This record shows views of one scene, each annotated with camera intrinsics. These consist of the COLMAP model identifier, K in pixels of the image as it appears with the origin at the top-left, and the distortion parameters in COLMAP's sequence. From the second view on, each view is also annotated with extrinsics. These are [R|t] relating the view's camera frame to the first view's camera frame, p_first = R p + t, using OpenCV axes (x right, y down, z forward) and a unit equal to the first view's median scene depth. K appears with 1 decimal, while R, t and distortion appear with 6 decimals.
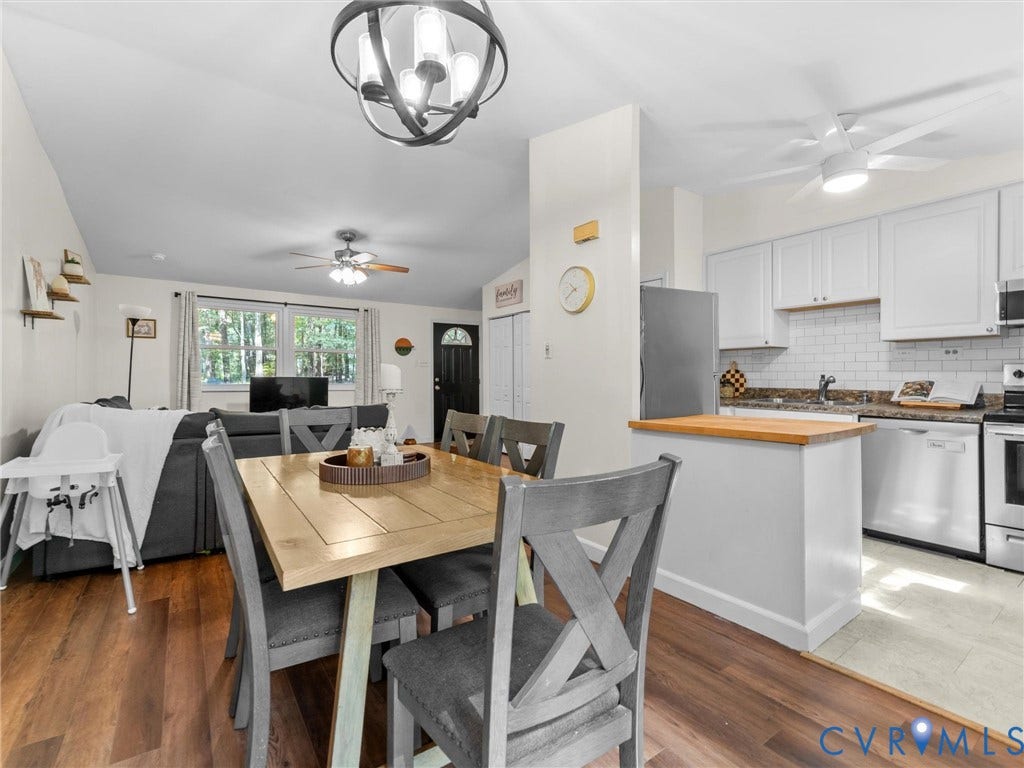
lens RADIAL K [[469.5, 0, 506.3], [0, 469.5, 380.1], [0, 0, 1]] dist [-0.000948, -0.000870]
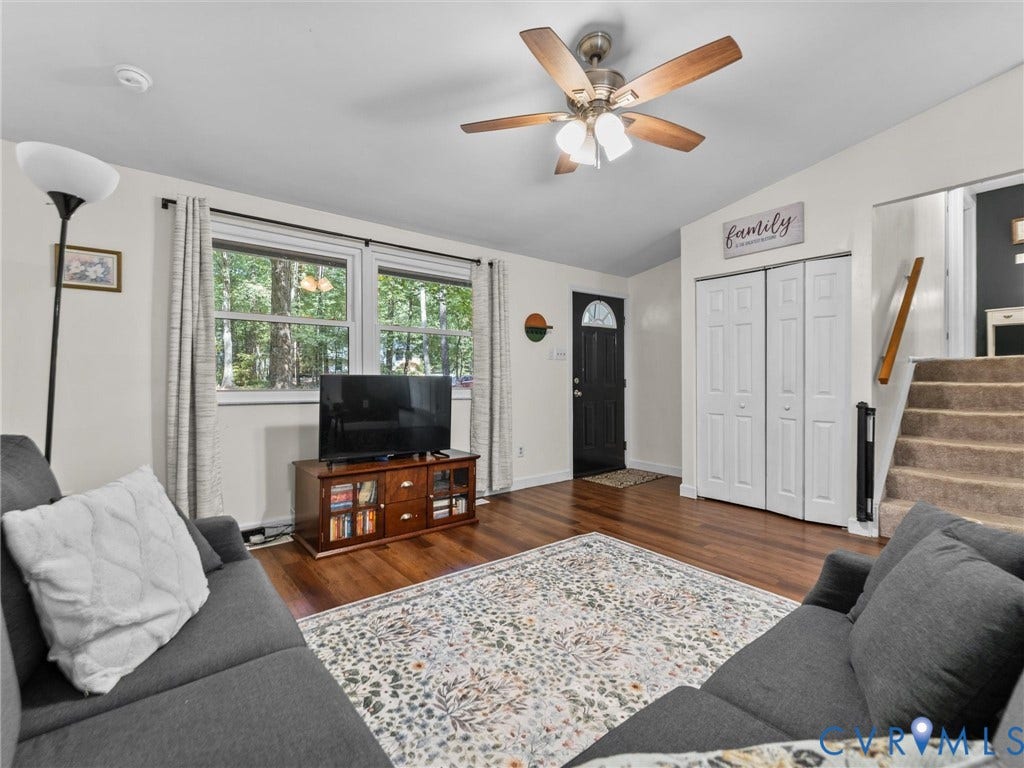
lens RADIAL K [[469.5, 0, 505.4], [0, 469.5, 378.8], [0, 0, 1]] dist [-0.000948, -0.000870]
pose [[0.997629, -0.001539, 0.068797, -0.572102], [0.001980, 0.999978, -0.006344, 0.001055], [-0.068786, 0.006465, 0.997610, 0.731828]]
